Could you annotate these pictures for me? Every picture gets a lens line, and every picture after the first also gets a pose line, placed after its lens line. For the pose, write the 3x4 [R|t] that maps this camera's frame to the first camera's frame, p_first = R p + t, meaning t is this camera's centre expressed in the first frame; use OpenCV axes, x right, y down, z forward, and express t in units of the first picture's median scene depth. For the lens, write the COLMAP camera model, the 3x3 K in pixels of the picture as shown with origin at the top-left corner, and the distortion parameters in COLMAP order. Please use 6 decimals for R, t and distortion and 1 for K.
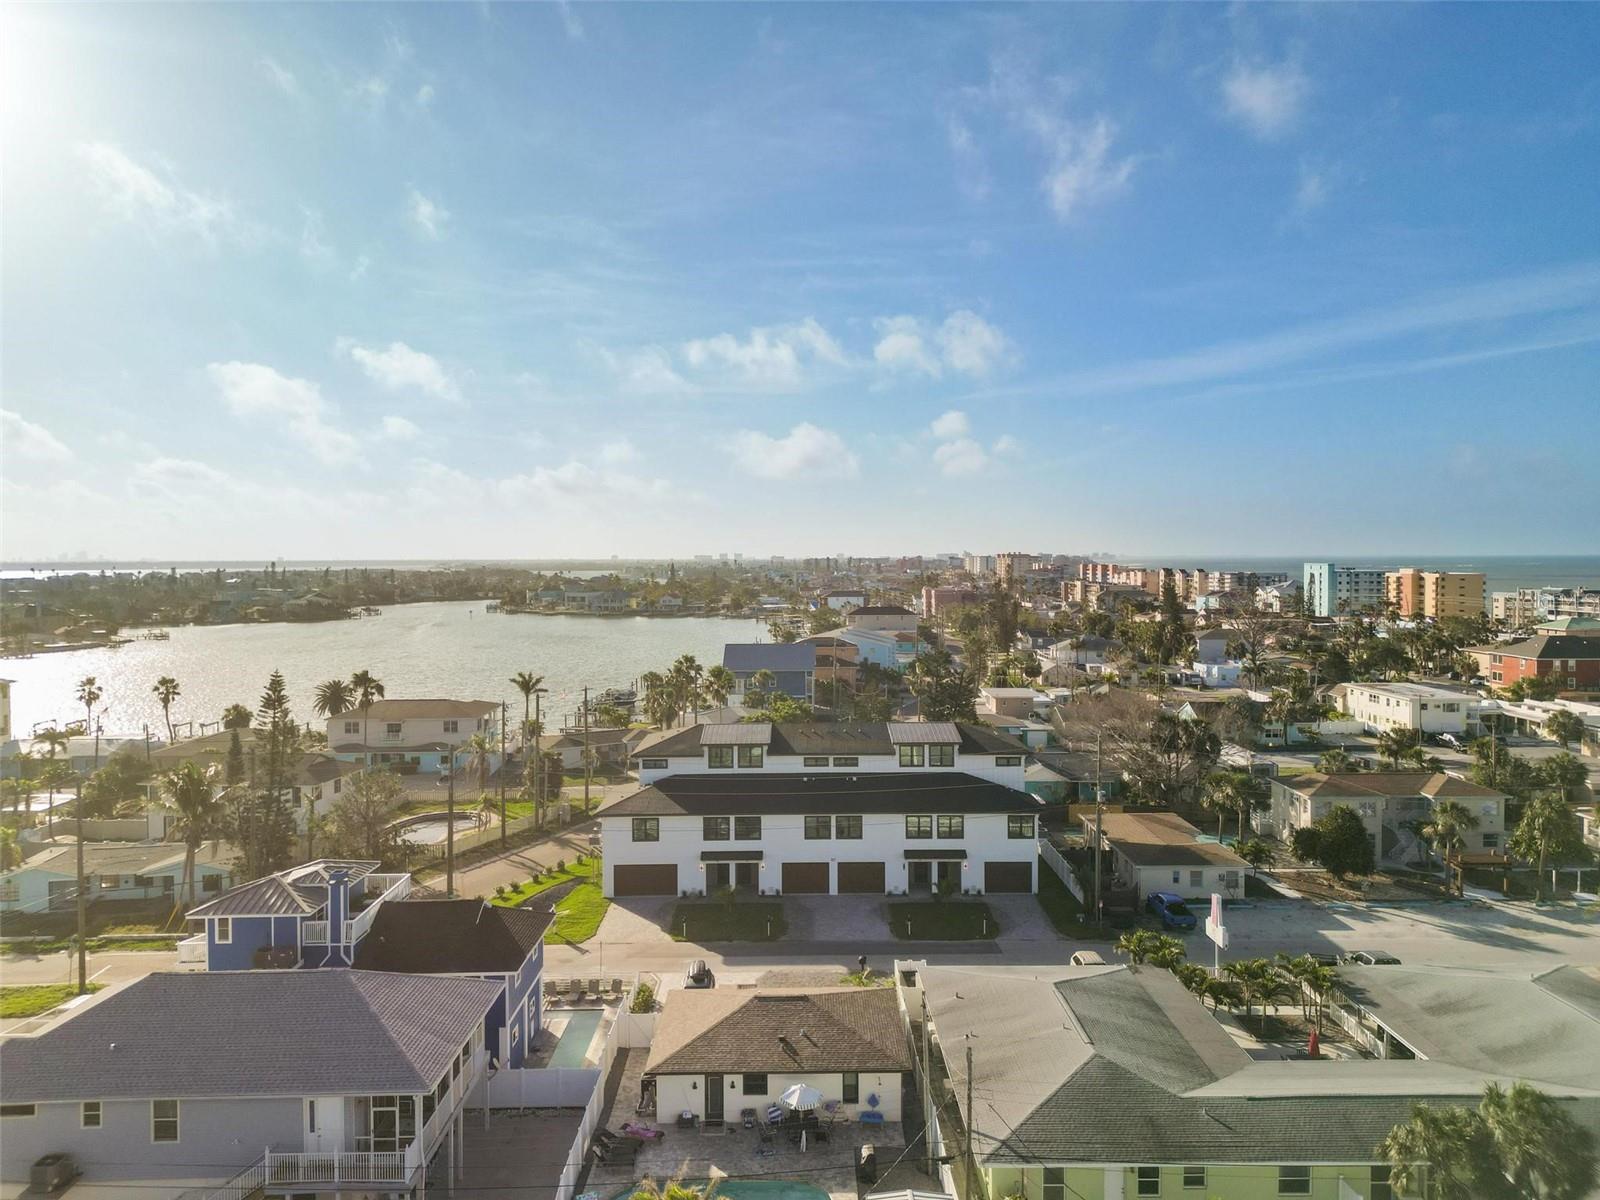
lens RADIAL K [[956.9, 0, 800.0], [0, 956.9, 600.0], [0, 0, 1]] dist [0.012941, -0.002753]
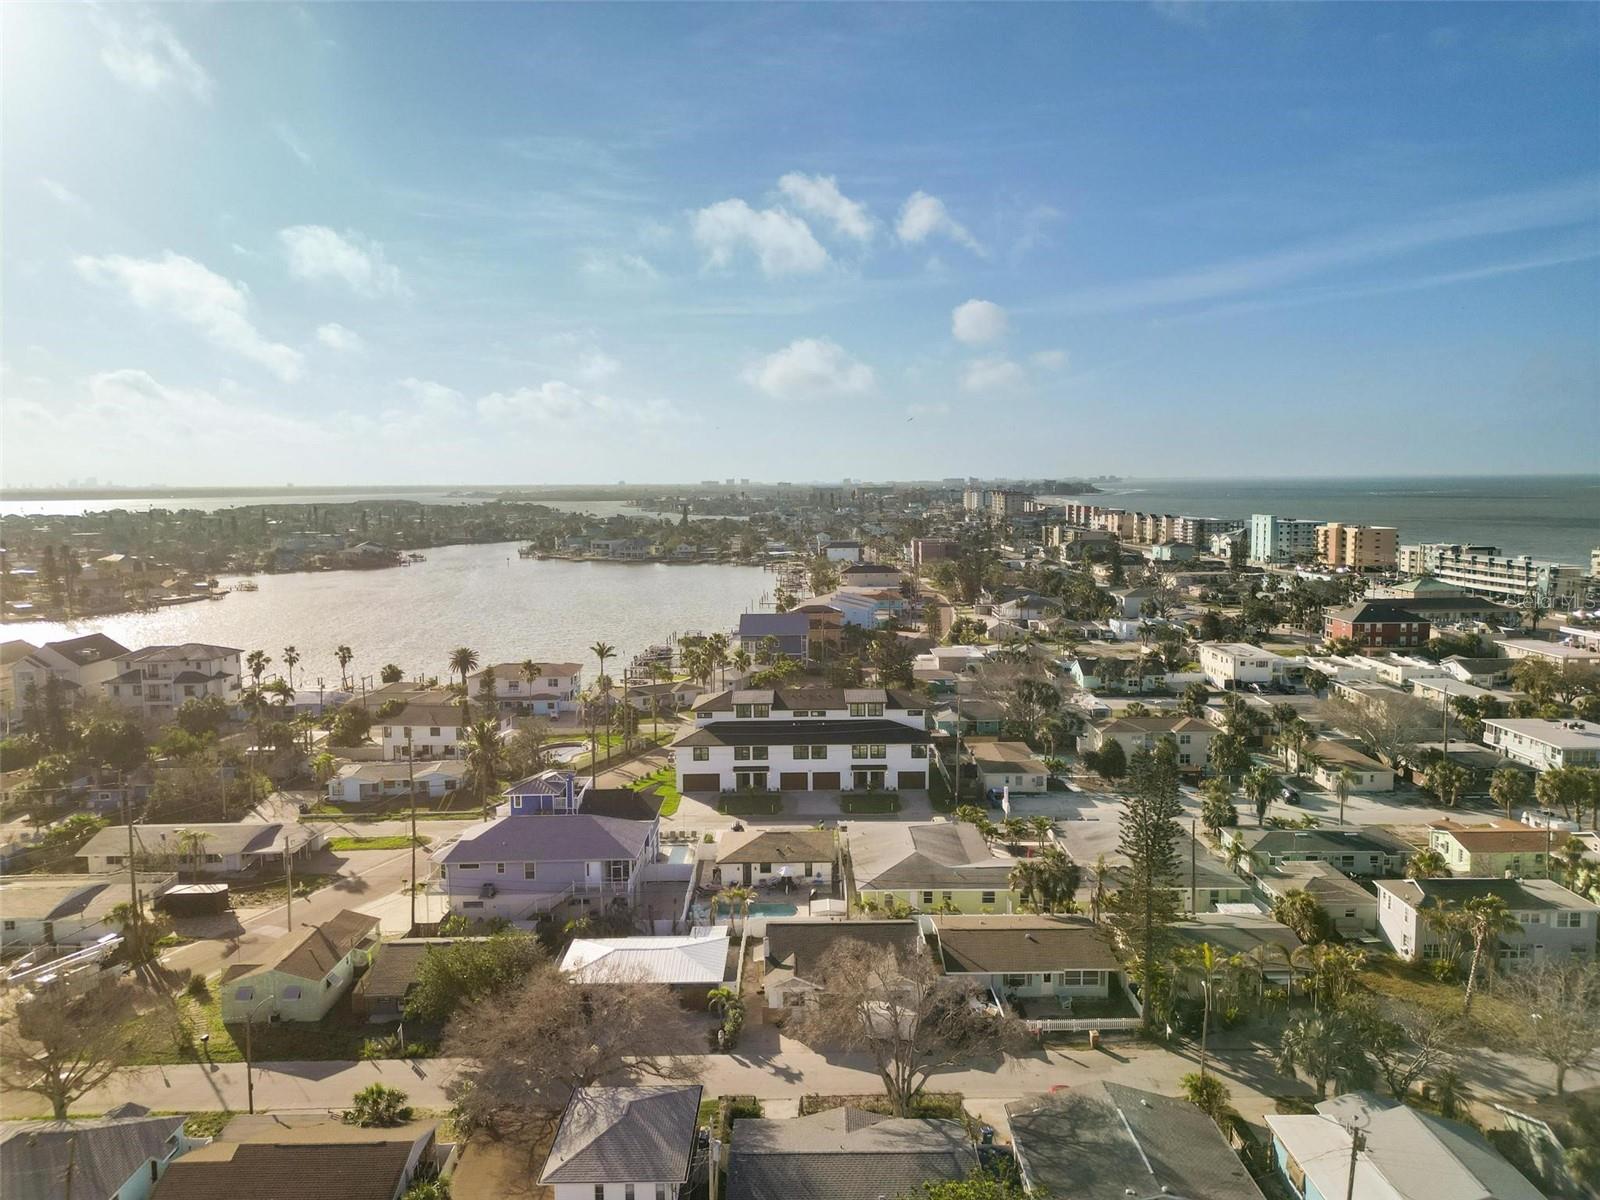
lens RADIAL K [[956.9, 0, 800.0], [0, 956.9, 600.0], [0, 0, 1]] dist [0.012941, -0.002753]
pose [[0.999959, -0.004614, -0.007814, 0.030033], [0.005232, 0.996701, 0.080998, -0.165643], [0.007415, -0.081036, 0.996684, -0.655698]]
